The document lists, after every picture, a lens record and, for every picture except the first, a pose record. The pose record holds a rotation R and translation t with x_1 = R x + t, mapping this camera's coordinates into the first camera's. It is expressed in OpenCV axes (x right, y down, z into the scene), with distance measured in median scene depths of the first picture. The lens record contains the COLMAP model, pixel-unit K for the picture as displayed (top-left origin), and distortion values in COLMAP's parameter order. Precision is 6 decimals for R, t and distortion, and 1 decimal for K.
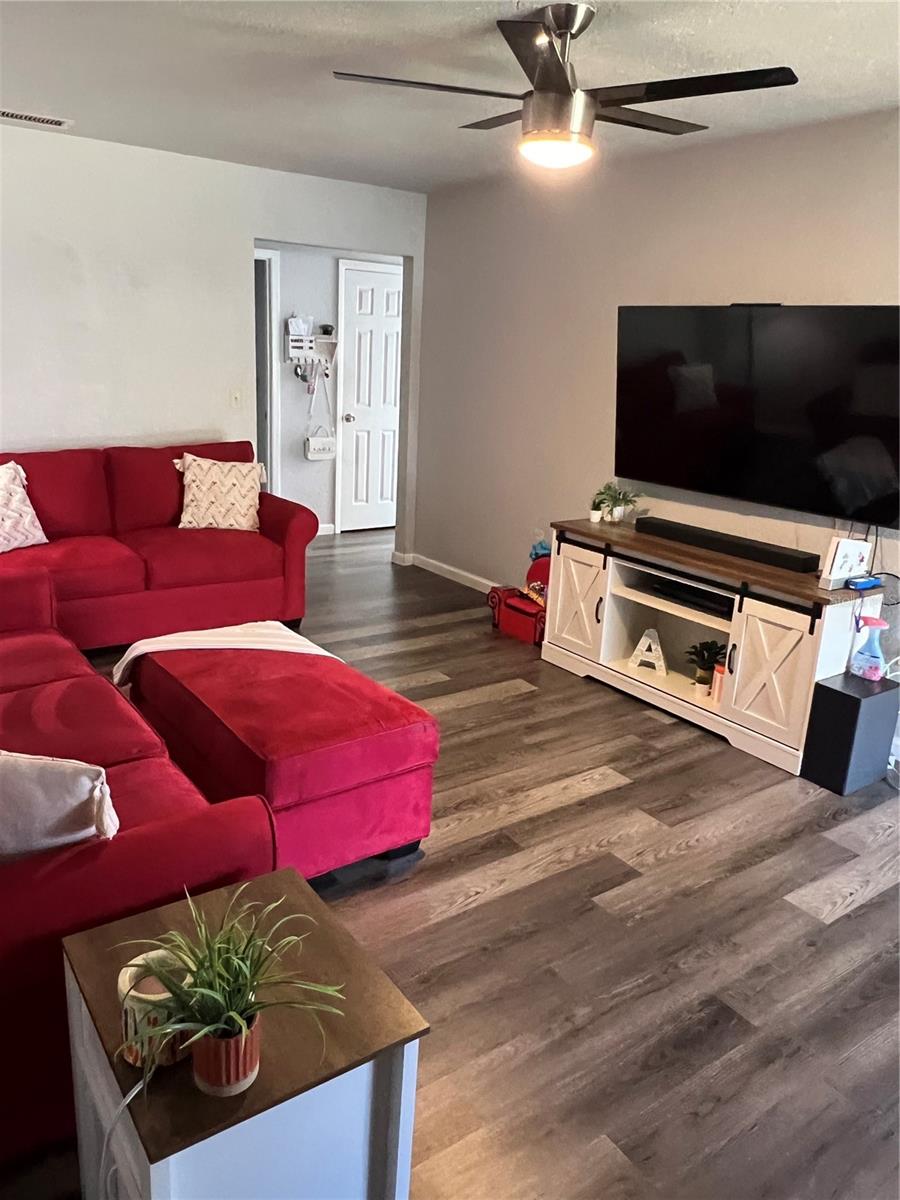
lens RADIAL K [[885.4, 0, 448.4], [0, 885.4, 598.7], [0, 0, 1]] dist [-0.000408, -0.001527]
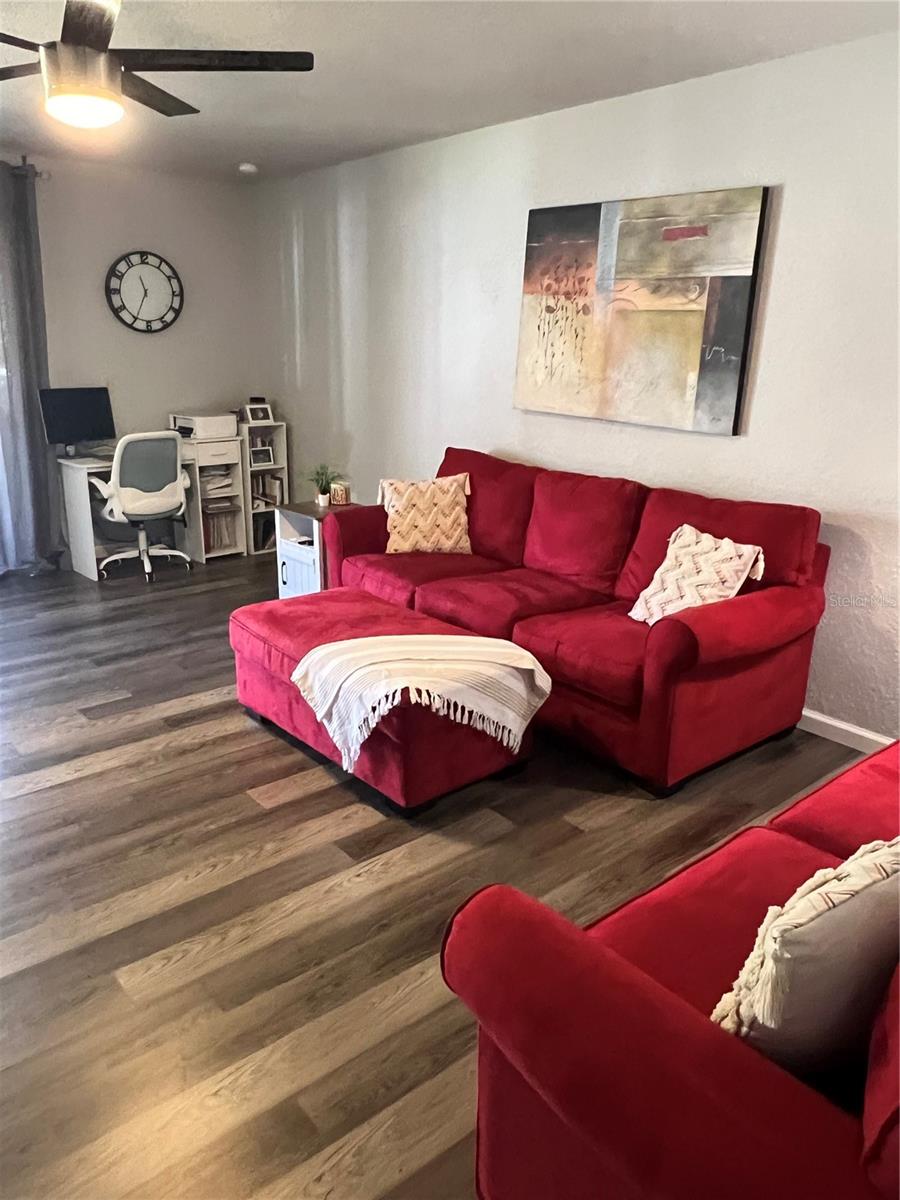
lens RADIAL K [[885.4, 0, 449.5], [0, 885.4, 598.3], [0, 0, 1]] dist [-0.000408, -0.001527]
pose [[-0.994774, -0.035869, -0.095596, -0.185453], [-0.081882, 0.839566, 0.537051, -0.537129], [0.060995, 0.542072, -0.838116, 1.892713]]
